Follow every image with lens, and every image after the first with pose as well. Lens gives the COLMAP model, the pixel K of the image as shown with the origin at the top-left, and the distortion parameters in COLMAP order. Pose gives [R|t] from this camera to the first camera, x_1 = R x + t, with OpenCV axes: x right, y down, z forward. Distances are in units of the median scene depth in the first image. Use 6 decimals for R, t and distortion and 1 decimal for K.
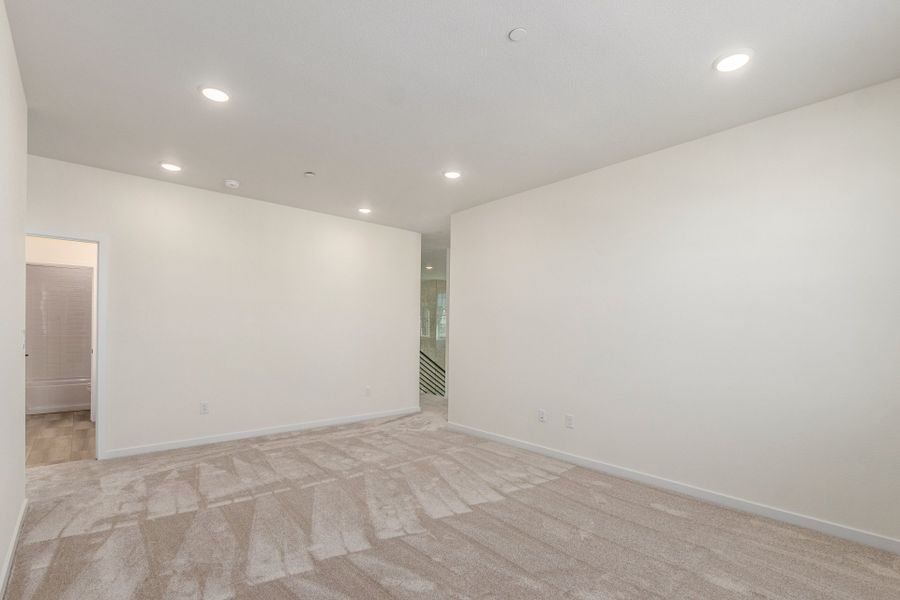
lens RADIAL K [[421.4, 0, 446.1], [0, 421.4, 305.6], [0, 0, 1]] dist [0.002655, -0.001383]
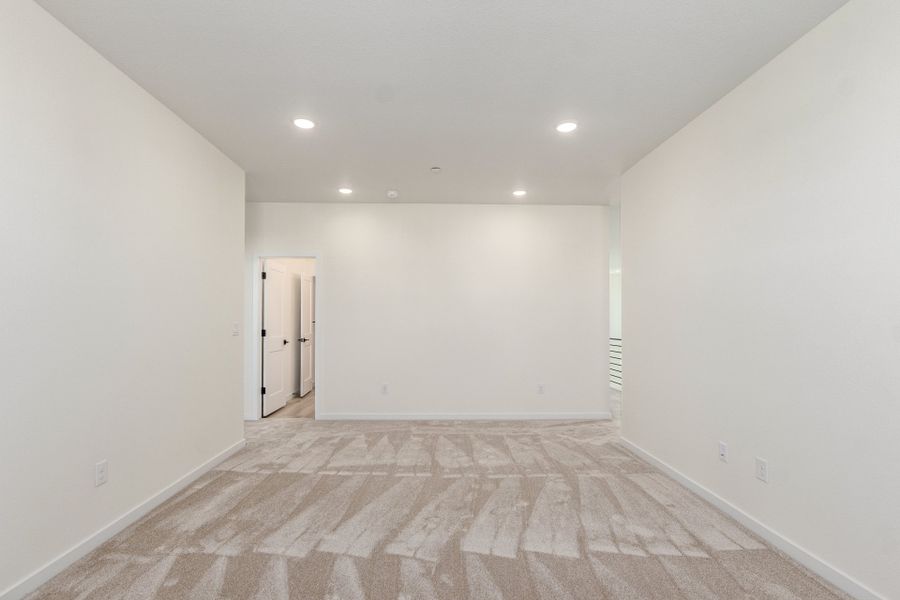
lens RADIAL K [[414.5, 0, 512.3], [0, 414.5, 300.6], [0, 0, 1]] dist [0.001604, 0.000389]
pose [[0.766886, -0.037224, -0.640703, 0.503391], [0.041731, 0.999096, -0.008097, 0.023947], [0.640426, -0.020528, 0.767746, 0.386981]]
